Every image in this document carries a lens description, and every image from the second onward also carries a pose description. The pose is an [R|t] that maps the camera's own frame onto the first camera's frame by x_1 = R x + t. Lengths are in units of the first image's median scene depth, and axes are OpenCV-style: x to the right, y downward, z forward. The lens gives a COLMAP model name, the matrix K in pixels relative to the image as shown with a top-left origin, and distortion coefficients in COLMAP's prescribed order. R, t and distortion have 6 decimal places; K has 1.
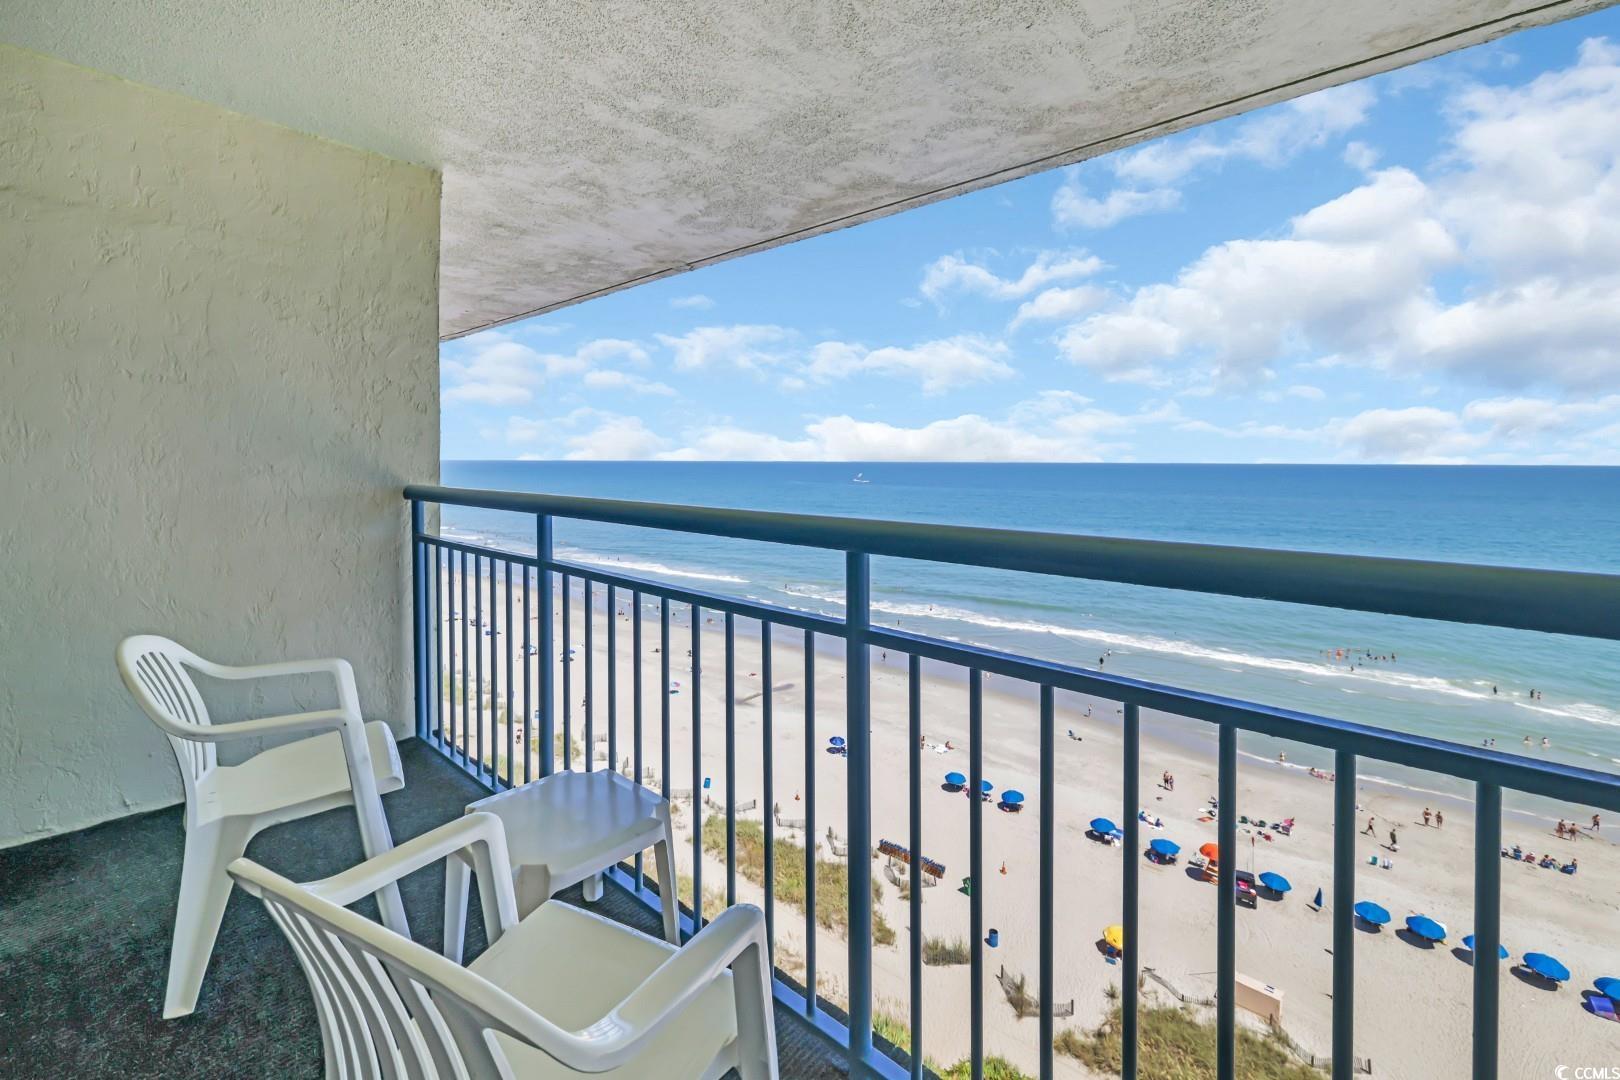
lens RADIAL K [[702.0, 0, 801.8], [0, 702.0, 476.8], [0, 0, 1]] dist [0.002486, -0.000159]
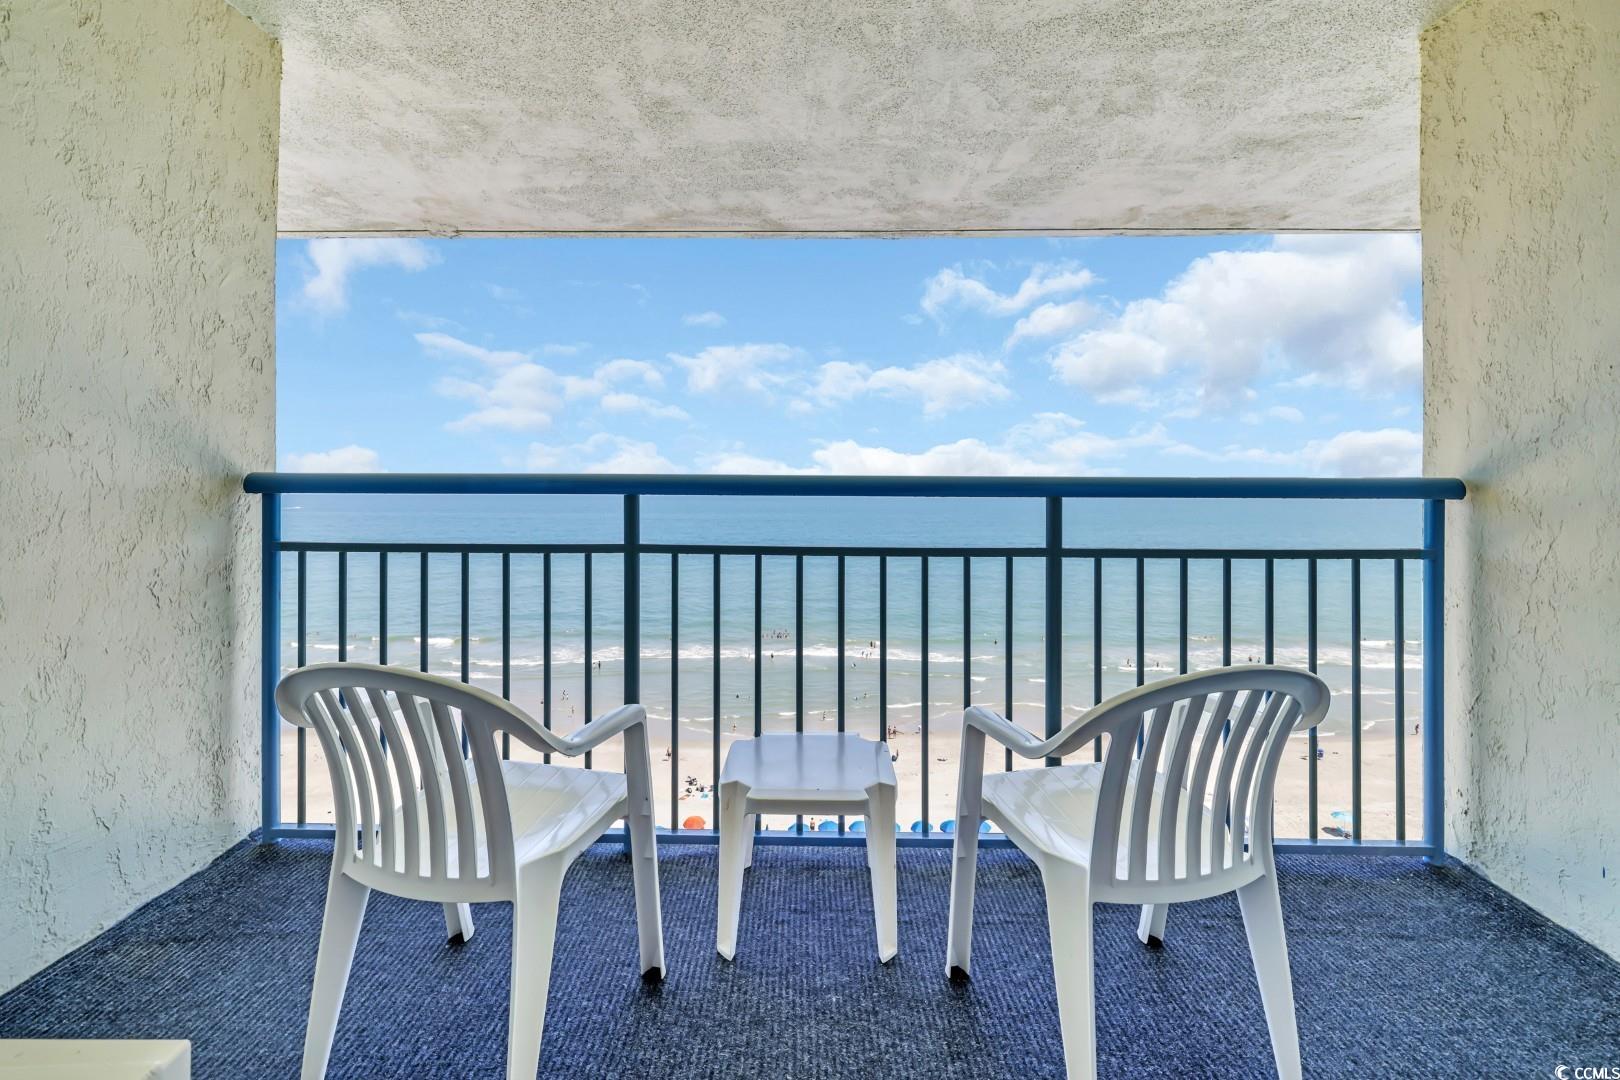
lens RADIAL K [[702.0, 0, 801.8], [0, 702.0, 476.8], [0, 0, 1]] dist [0.002486, -0.000159]
pose [[0.741373, 0.003921, 0.671082, -0.647409], [0.016370, 0.999580, -0.023924, 0.043405], [-0.670894, 0.028722, 0.740997, 0.119877]]
